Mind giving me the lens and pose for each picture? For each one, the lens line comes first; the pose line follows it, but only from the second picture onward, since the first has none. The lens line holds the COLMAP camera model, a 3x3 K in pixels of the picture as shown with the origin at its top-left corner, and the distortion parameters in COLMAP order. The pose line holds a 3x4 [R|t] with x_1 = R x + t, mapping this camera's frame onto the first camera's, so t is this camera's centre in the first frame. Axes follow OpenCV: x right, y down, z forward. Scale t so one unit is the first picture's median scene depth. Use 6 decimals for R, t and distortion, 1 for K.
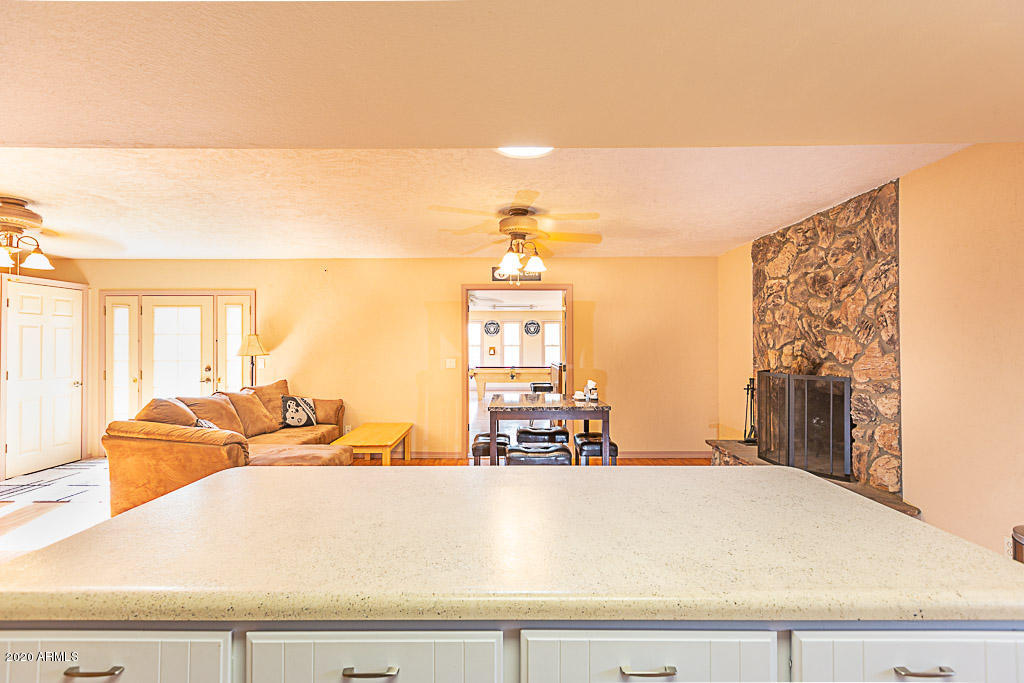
lens RADIAL K [[454.0, 0, 511.9], [0, 454.0, 339.0], [0, 0, 1]] dist [-0.000361, -0.000367]
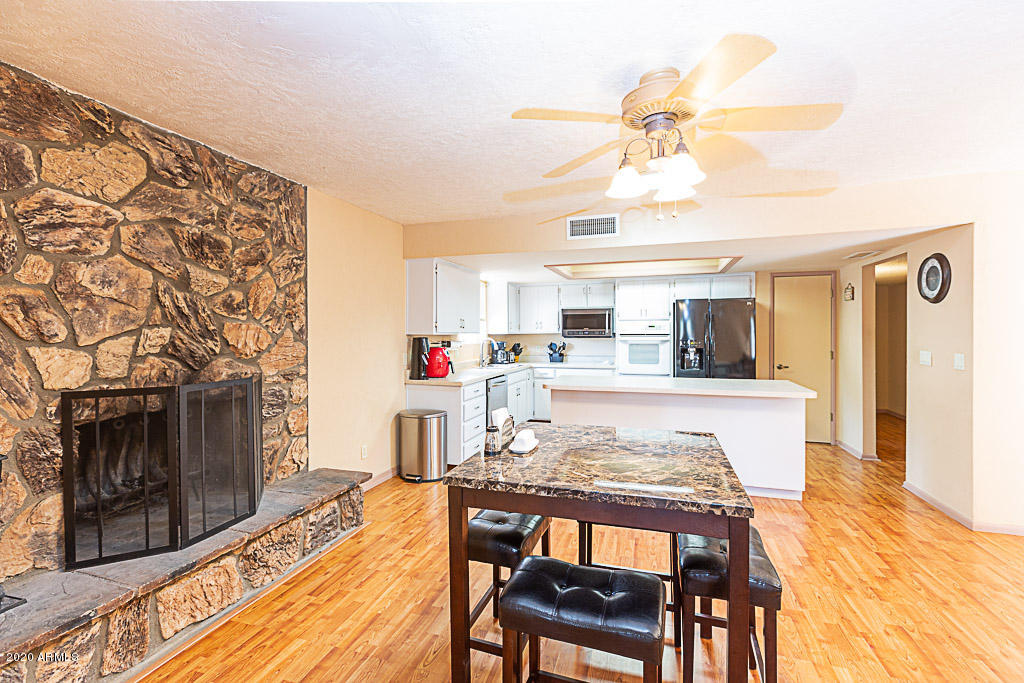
lens RADIAL K [[452.3, 0, 509.5], [0, 452.3, 333.7], [0, 0, 1]] dist [-0.000657, -0.000086]
pose [[-0.948711, 0.004914, 0.316108, 0.016585], [0.002376, 0.999962, -0.008412, 0.018430], [-0.316137, -0.007229, -0.948686, 1.596303]]
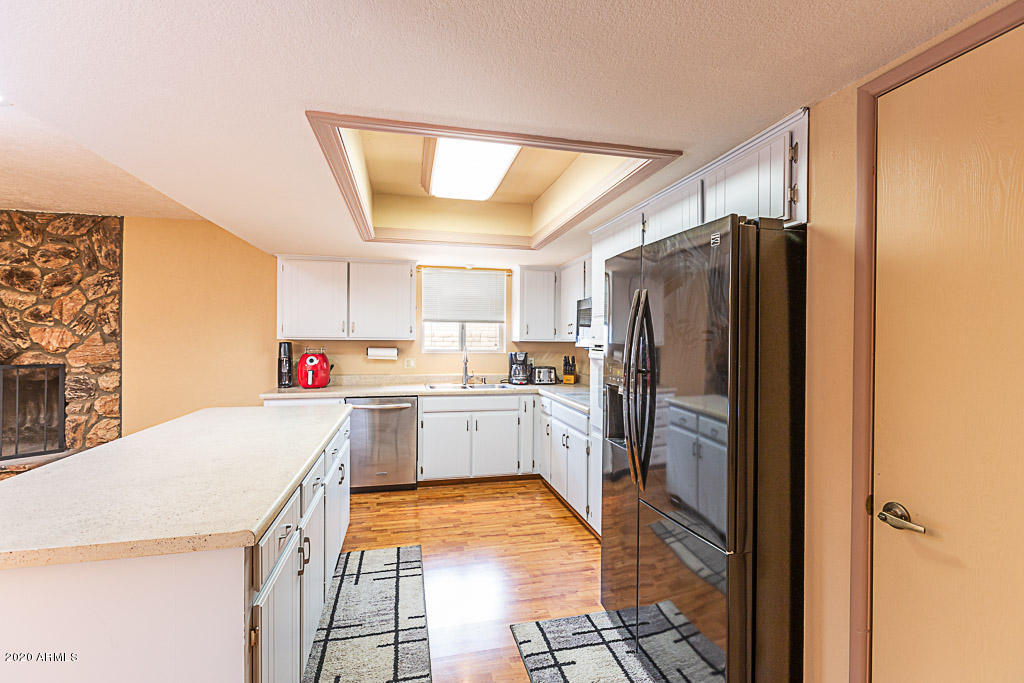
lens RADIAL K [[454.0, 0, 511.9], [0, 454.0, 339.0], [0, 0, 1]] dist [-0.000361, -0.000367]
pose [[-0.231075, -0.001991, 0.972934, -0.647604], [-0.019699, 0.999802, -0.002633, 0.000380], [-0.972736, -0.019774, -0.231069, 0.131539]]
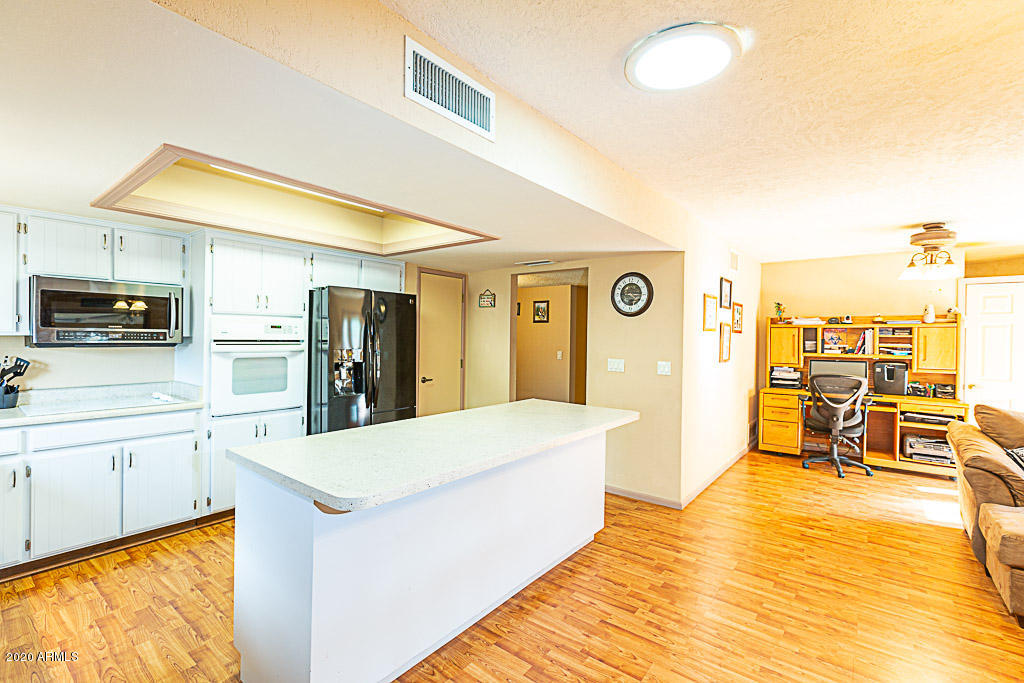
lens RADIAL K [[454.0, 0, 511.9], [0, 454.0, 339.0], [0, 0, 1]] dist [-0.000361, -0.000367]
pose [[-0.622931, -0.003787, -0.782268, 0.508624], [-0.003456, 0.999992, -0.002089, 0.004366], [0.782269, 0.001402, -0.622939, 0.820803]]
